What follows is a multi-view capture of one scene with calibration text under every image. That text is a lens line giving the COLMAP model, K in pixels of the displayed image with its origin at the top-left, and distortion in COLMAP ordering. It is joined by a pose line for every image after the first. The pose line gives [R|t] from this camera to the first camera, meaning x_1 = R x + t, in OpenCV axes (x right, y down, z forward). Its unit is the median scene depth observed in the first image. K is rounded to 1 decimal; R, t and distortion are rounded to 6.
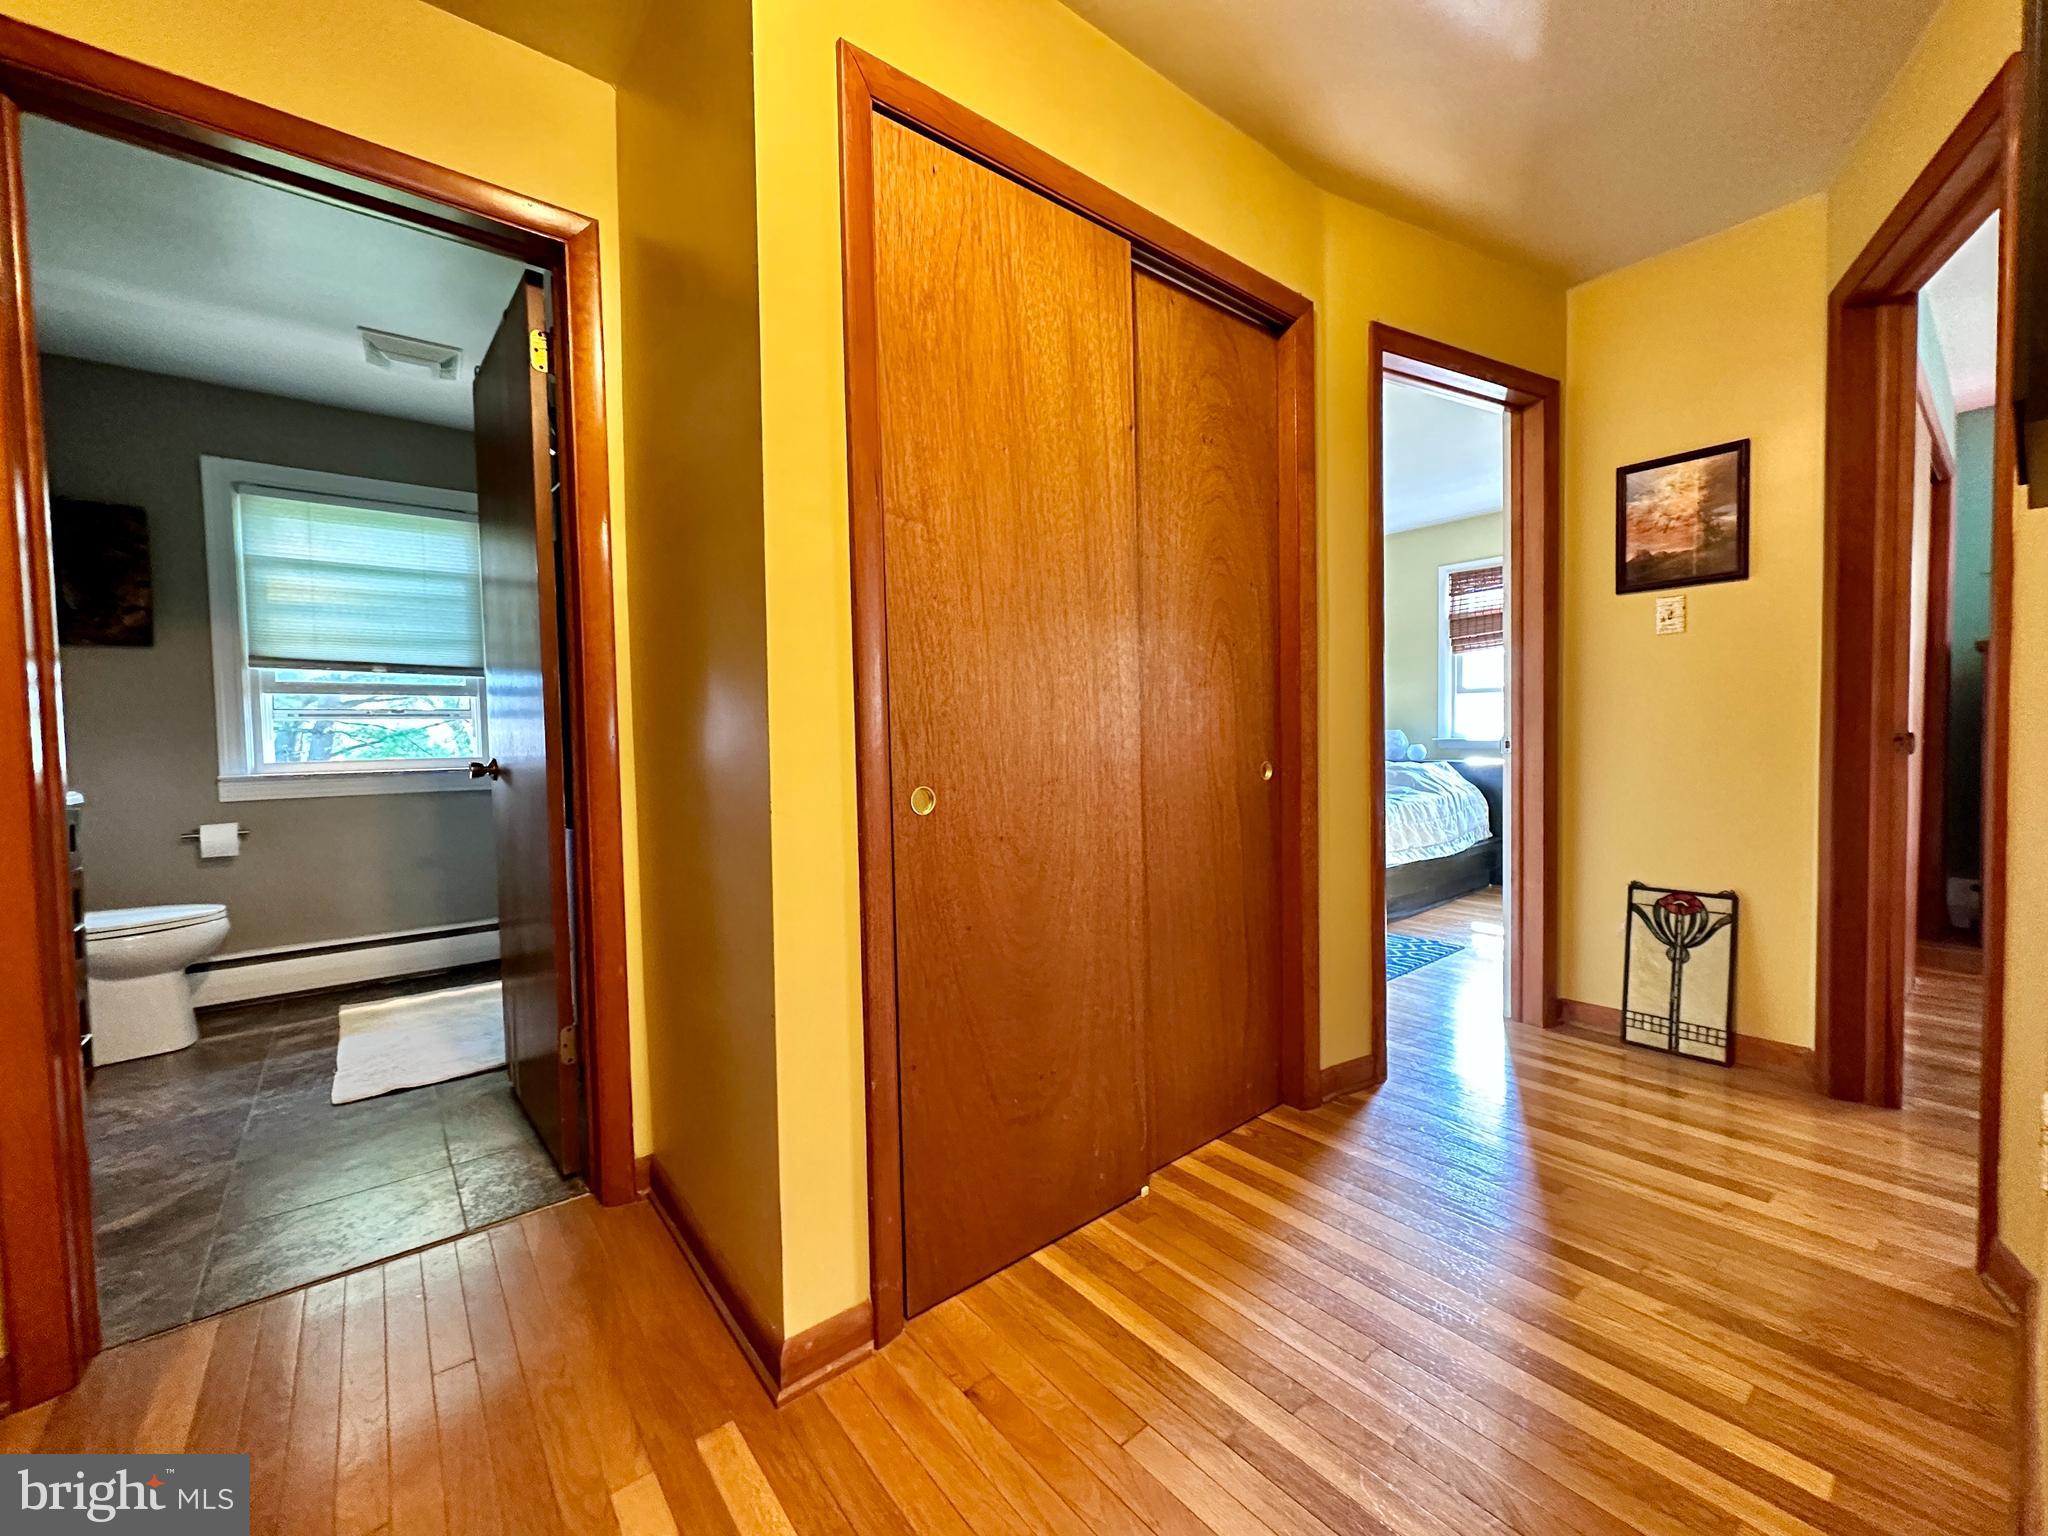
lens RADIAL K [[827.6, 0, 1035.3], [0, 827.6, 766.8], [0, 0, 1]] dist [-0.002816, 0.000118]
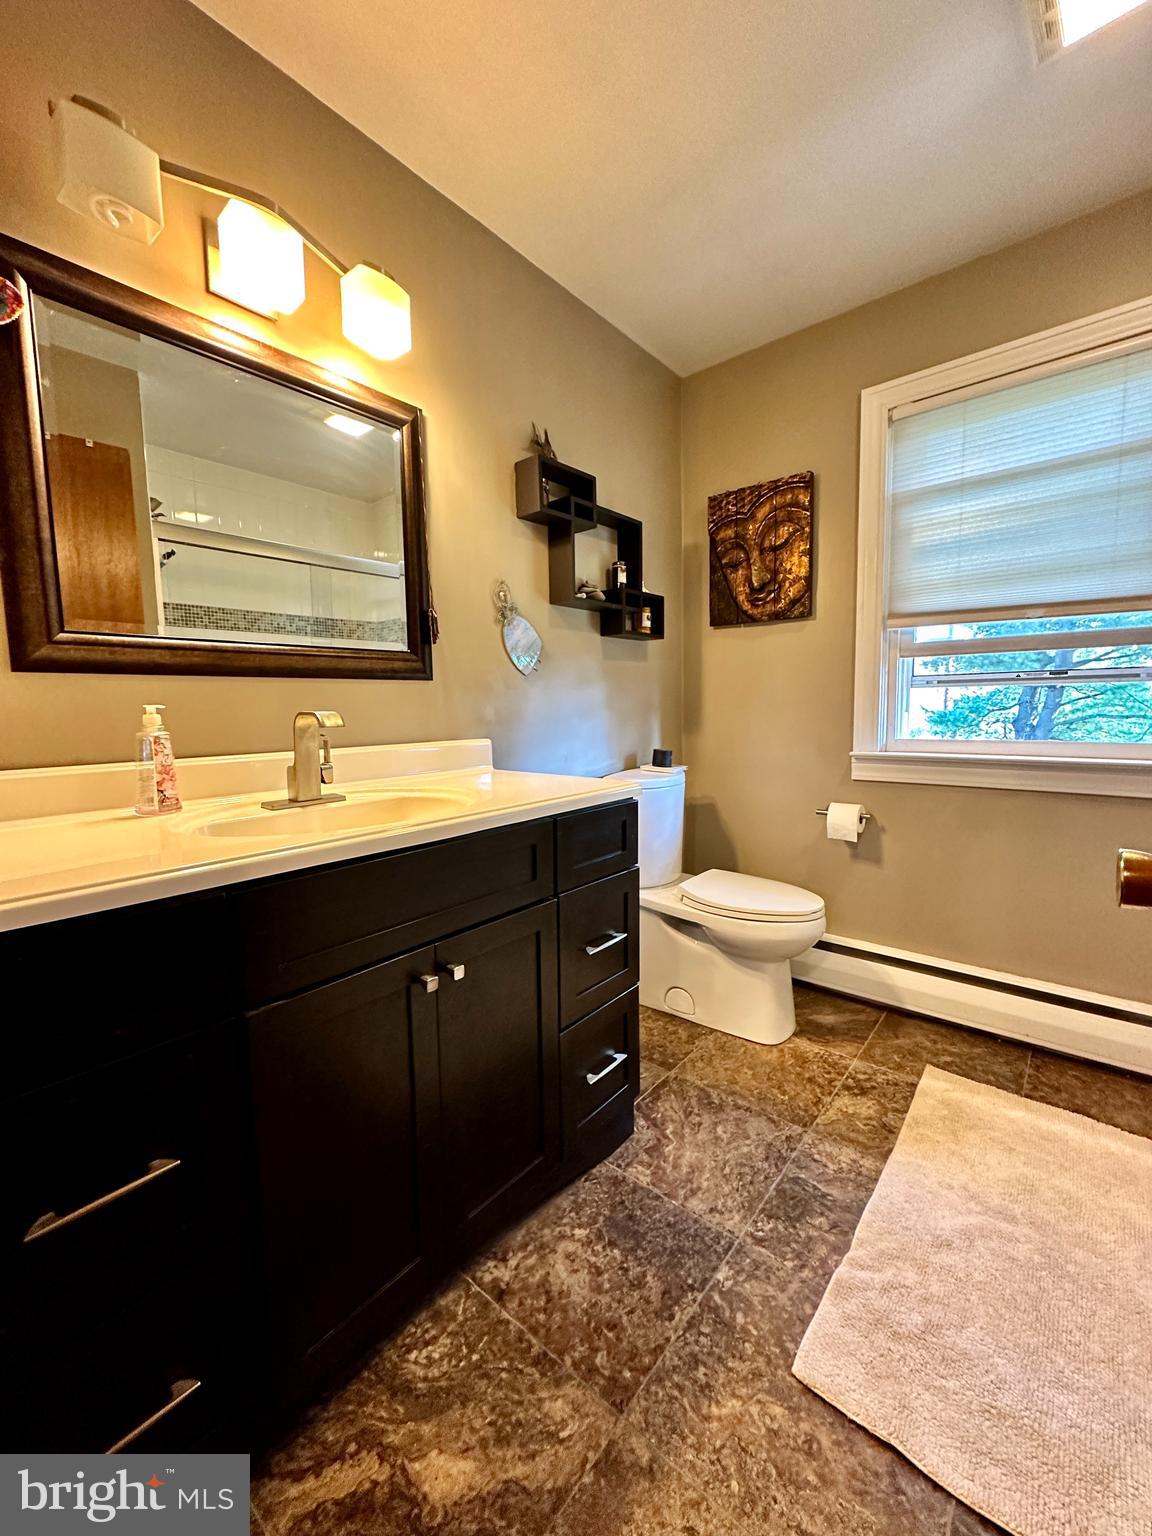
lens RADIAL K [[620.7, 0, 562.0], [0, 620.7, 766.7], [0, 0, 1]] dist [-0.002816, 0.000118]
pose [[0.181225, 0.110145, -0.977254, -0.360687], [-0.023124, 0.993911, 0.107734, -0.038038], [0.983170, 0.003074, 0.182668, 0.544133]]
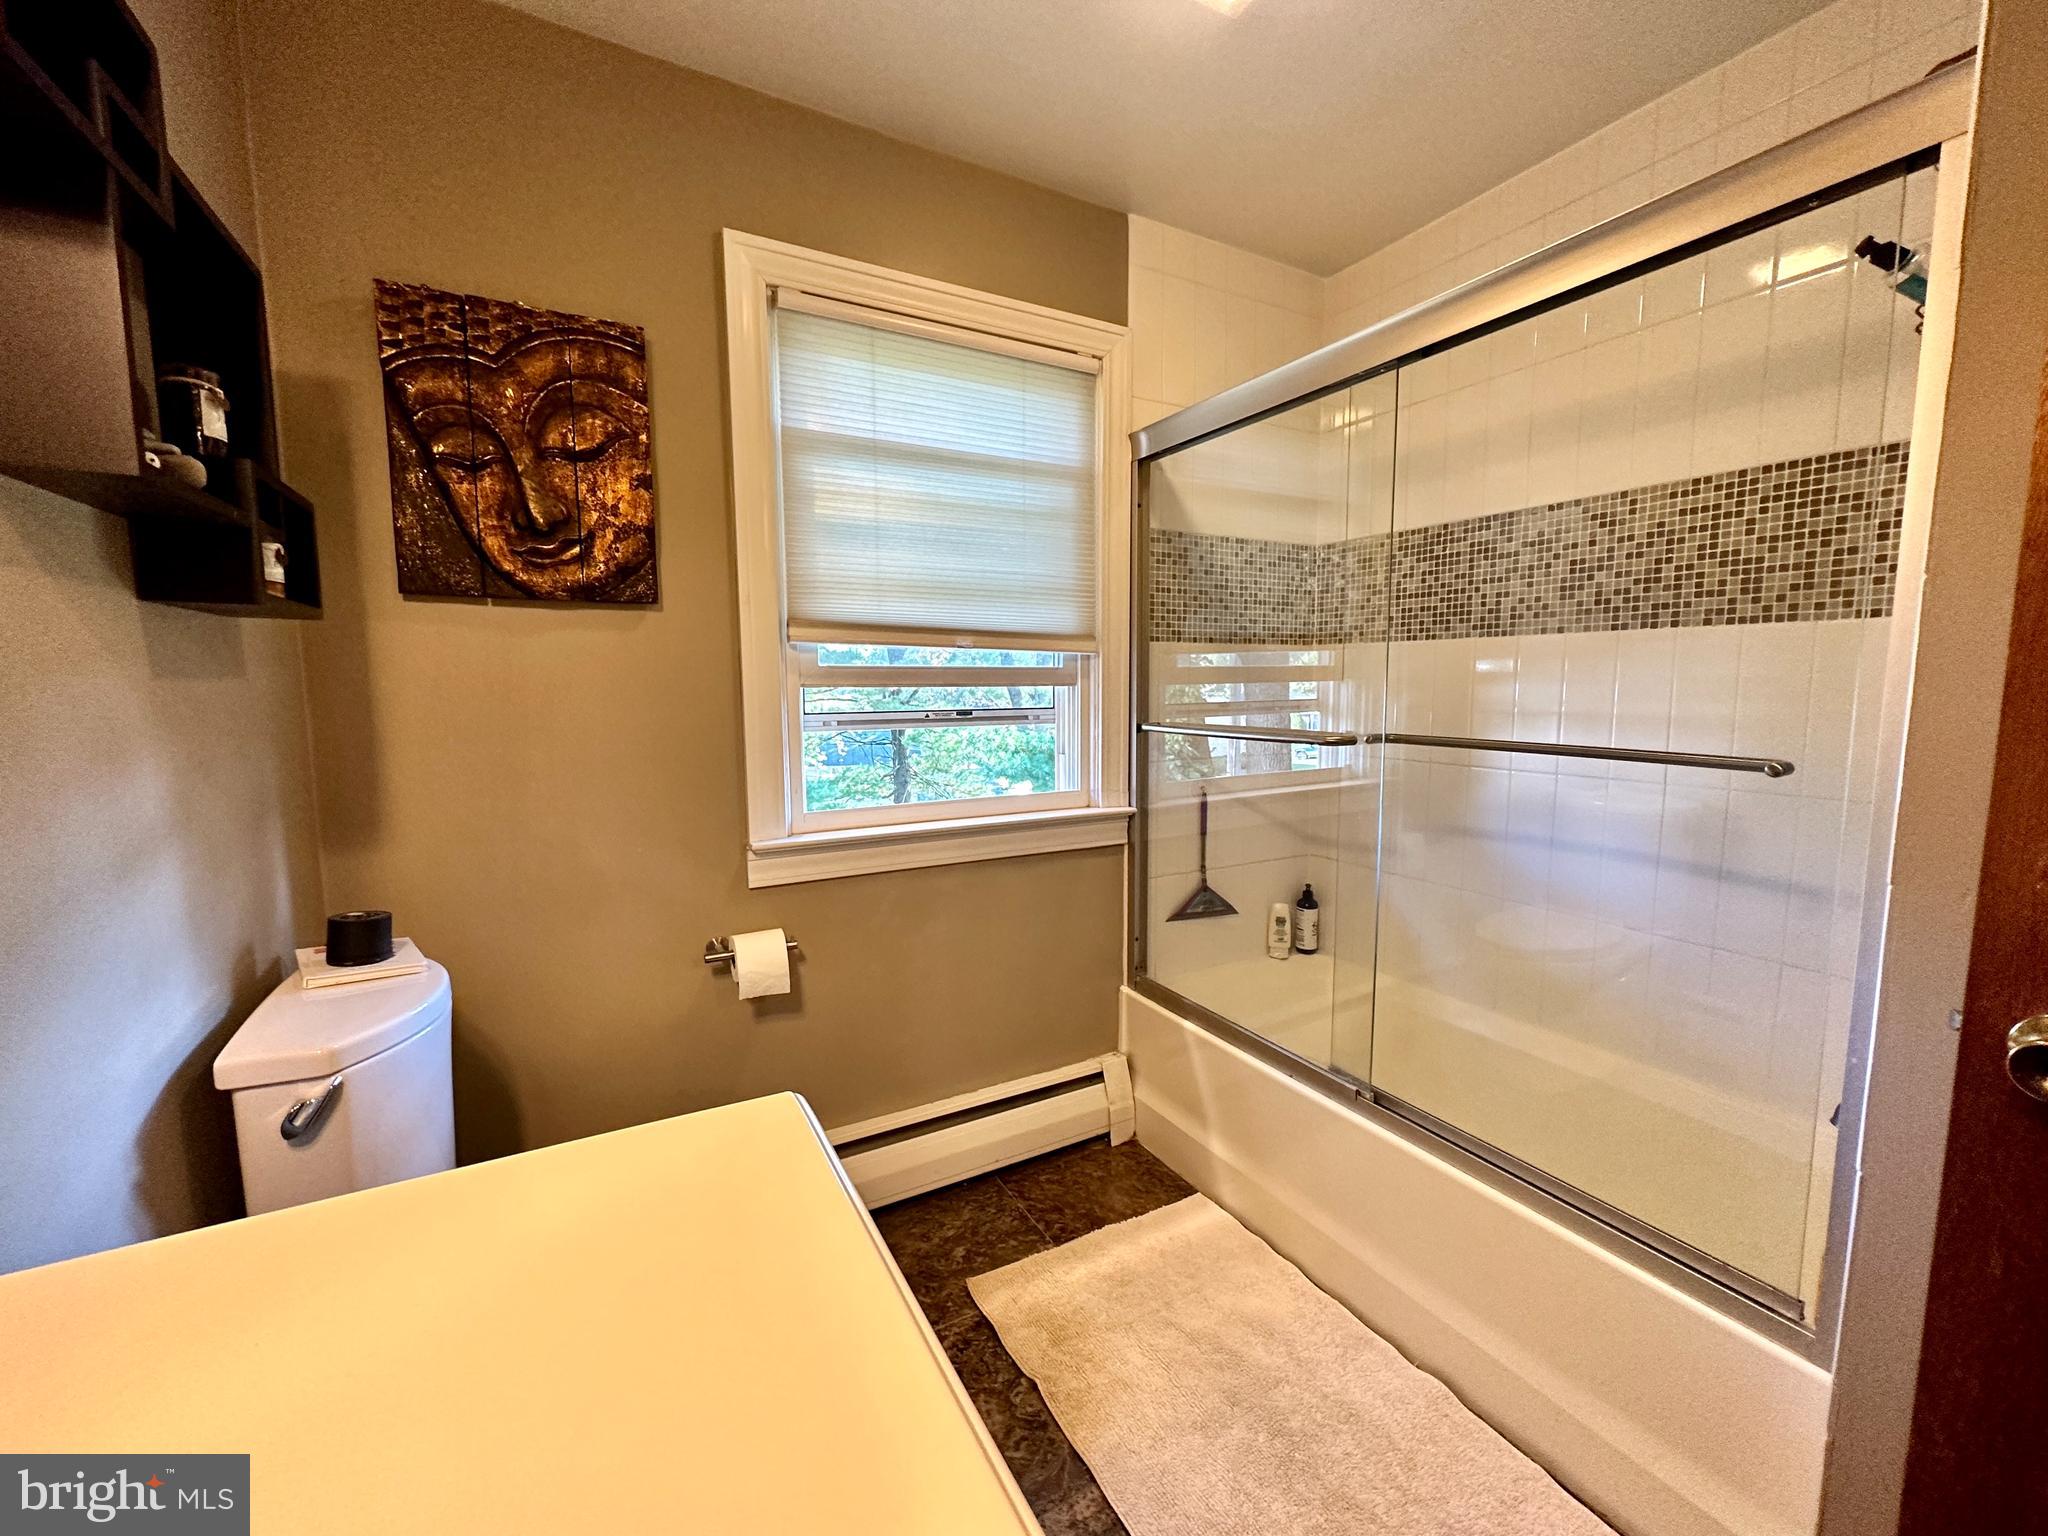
lens RADIAL K [[827.6, 0, 1018.1], [0, 827.6, 765.0], [0, 0, 1]] dist [-0.002816, 0.000118]
pose [[0.987377, 0.030416, -0.155442, -0.718897], [-0.019732, 0.997364, 0.069819, -0.080210], [0.157156, -0.065871, 0.985375, 0.482608]]
